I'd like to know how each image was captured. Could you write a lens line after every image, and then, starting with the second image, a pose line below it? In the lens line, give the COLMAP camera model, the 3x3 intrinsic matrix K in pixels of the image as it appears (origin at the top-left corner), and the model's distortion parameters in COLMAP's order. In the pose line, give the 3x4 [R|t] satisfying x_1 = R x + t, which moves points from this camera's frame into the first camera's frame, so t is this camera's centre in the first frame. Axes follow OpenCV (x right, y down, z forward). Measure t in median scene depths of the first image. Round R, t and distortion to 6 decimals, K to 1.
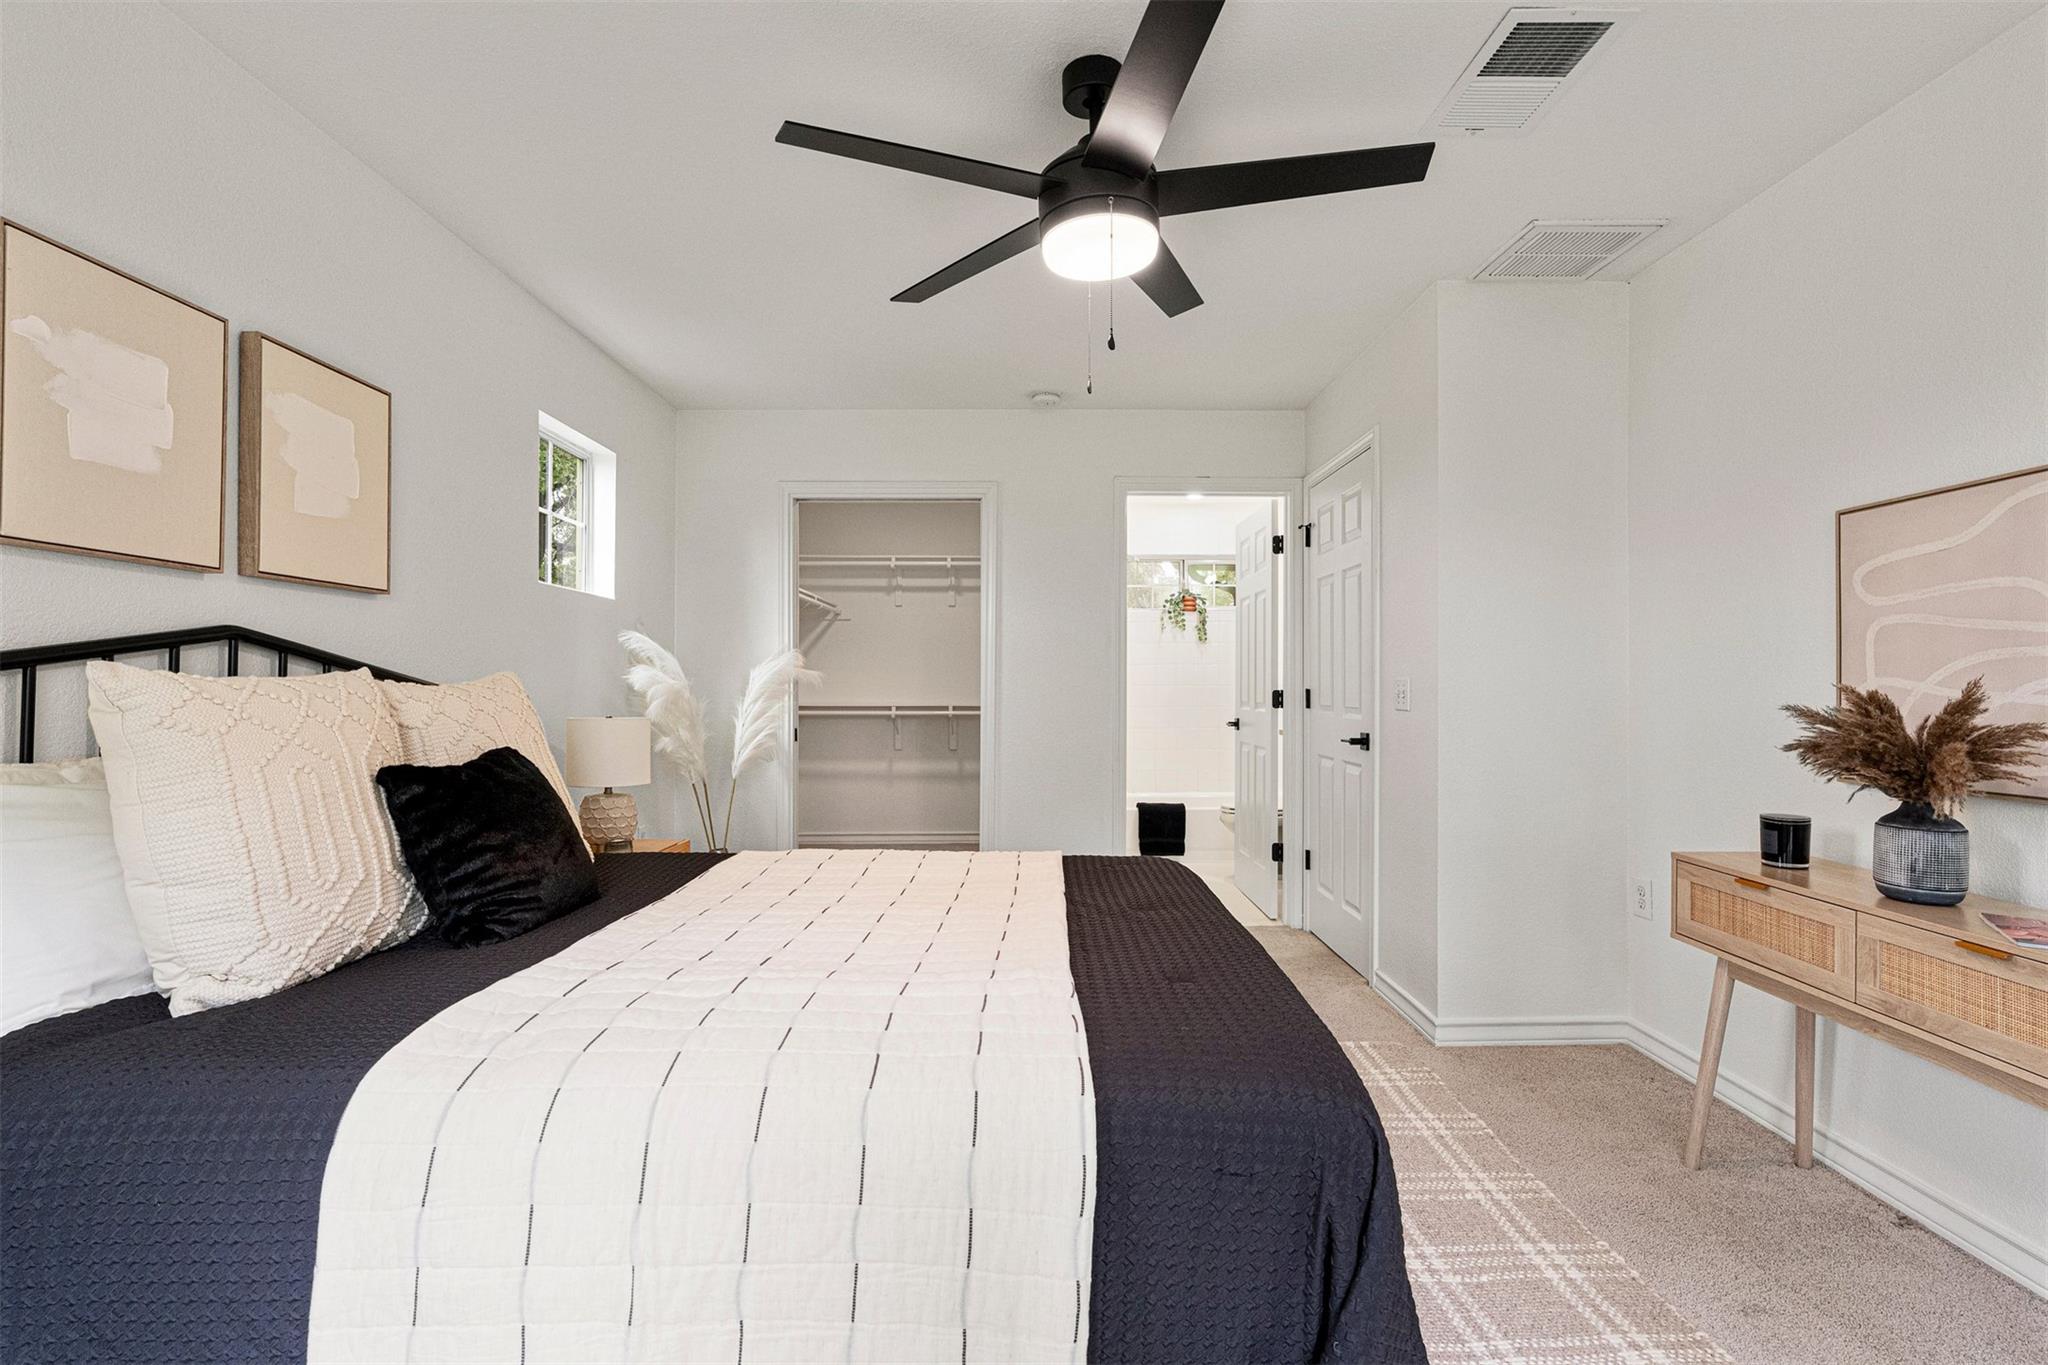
lens RADIAL K [[930.2, 0, 1027.4], [0, 930.2, 681.5], [0, 0, 1]] dist [-0.002938, 0.000270]
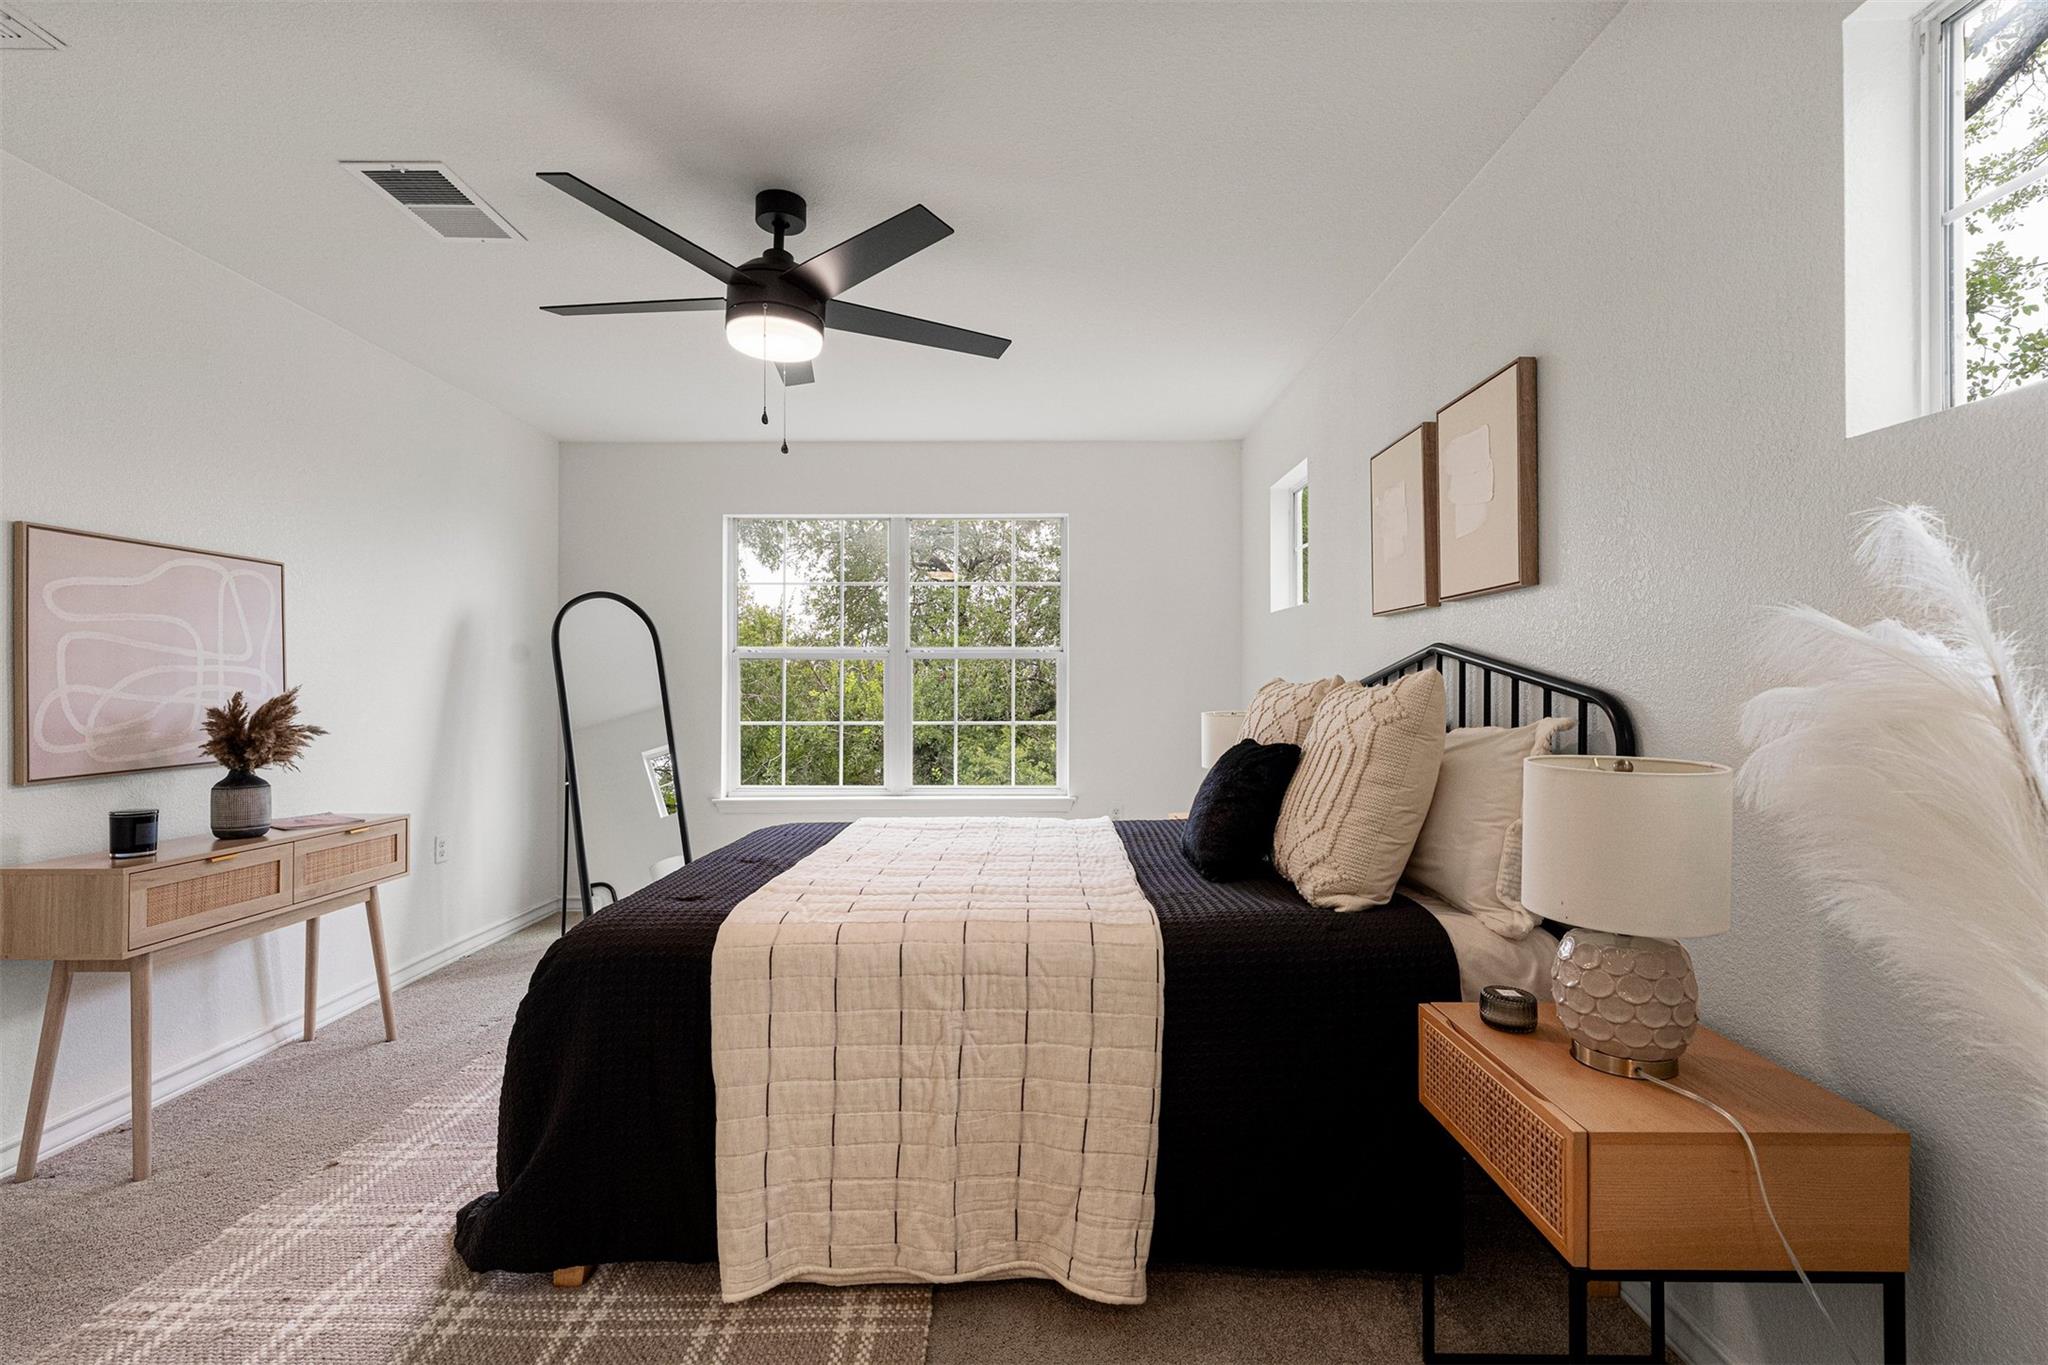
lens RADIAL K [[930.2, 0, 1027.4], [0, 930.2, 681.5], [0, 0, 1]] dist [-0.002938, 0.000270]
pose [[-0.999980, -0.003602, 0.005167, -0.254130], [-0.003627, 0.999981, -0.005015, -0.006976], [-0.005149, -0.005034, -0.999974, 2.143704]]
